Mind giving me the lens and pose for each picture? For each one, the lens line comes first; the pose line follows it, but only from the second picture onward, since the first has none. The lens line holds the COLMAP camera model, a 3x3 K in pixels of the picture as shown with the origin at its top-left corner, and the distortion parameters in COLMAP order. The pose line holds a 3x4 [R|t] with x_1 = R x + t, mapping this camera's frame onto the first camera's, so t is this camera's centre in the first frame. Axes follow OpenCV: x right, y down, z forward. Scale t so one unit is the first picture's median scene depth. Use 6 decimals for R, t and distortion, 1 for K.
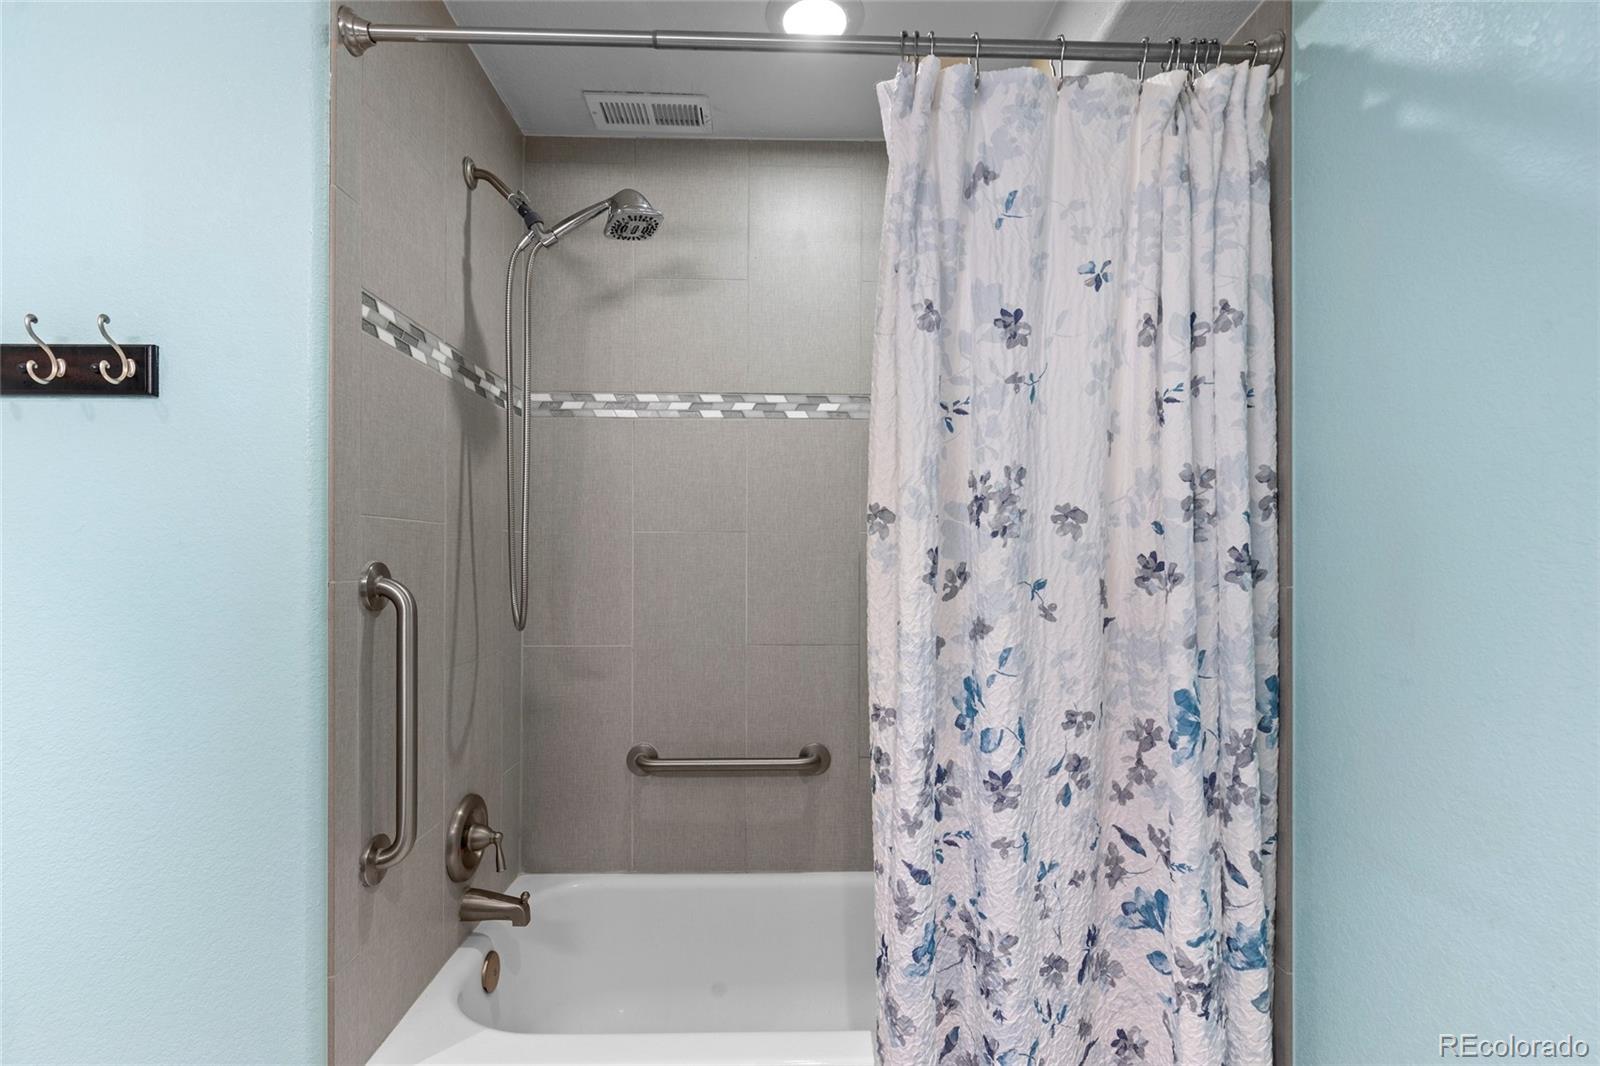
lens RADIAL K [[728.5, 0, 799.2], [0, 728.5, 542.8], [0, 0, 1]] dist [-0.001529, -0.000031]
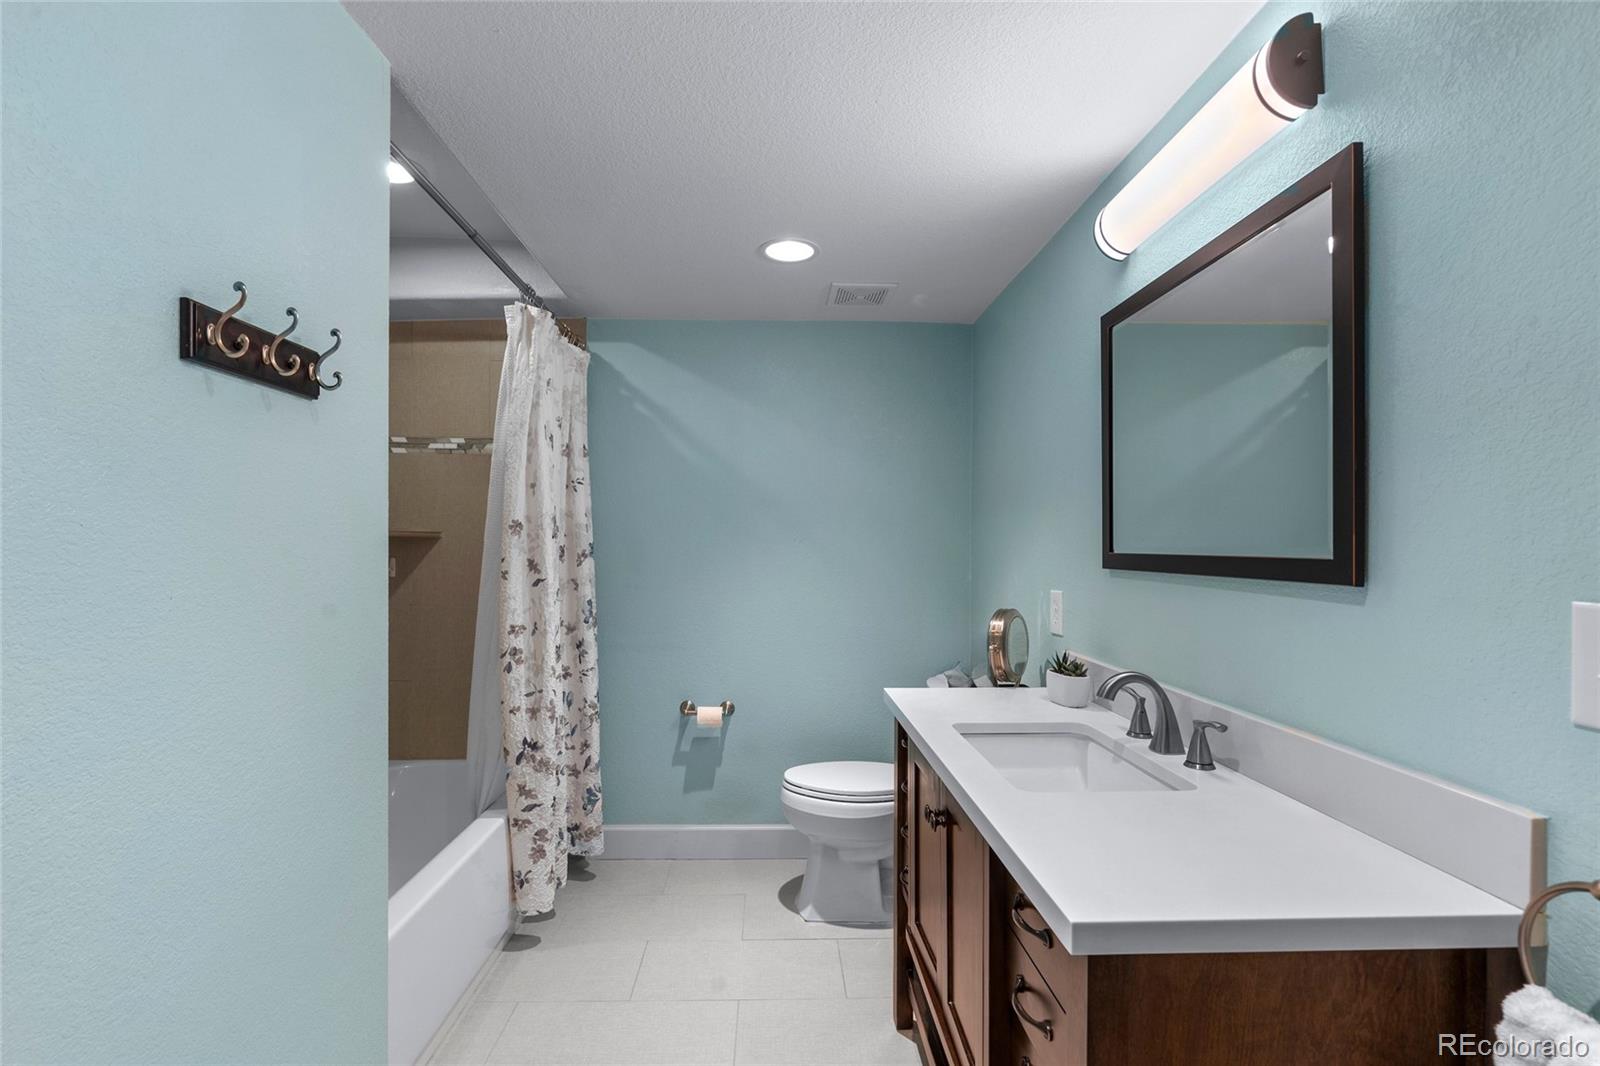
lens RADIAL K [[728.5, 0, 799.2], [0, 728.5, 542.8], [0, 0, 1]] dist [-0.001529, -0.000031]
pose [[-0.008184, 0.009109, 0.999925, -1.820601], [-0.007956, 0.999926, -0.009174, 0.016551], [-0.999935, -0.008031, -0.008111, 0.263267]]
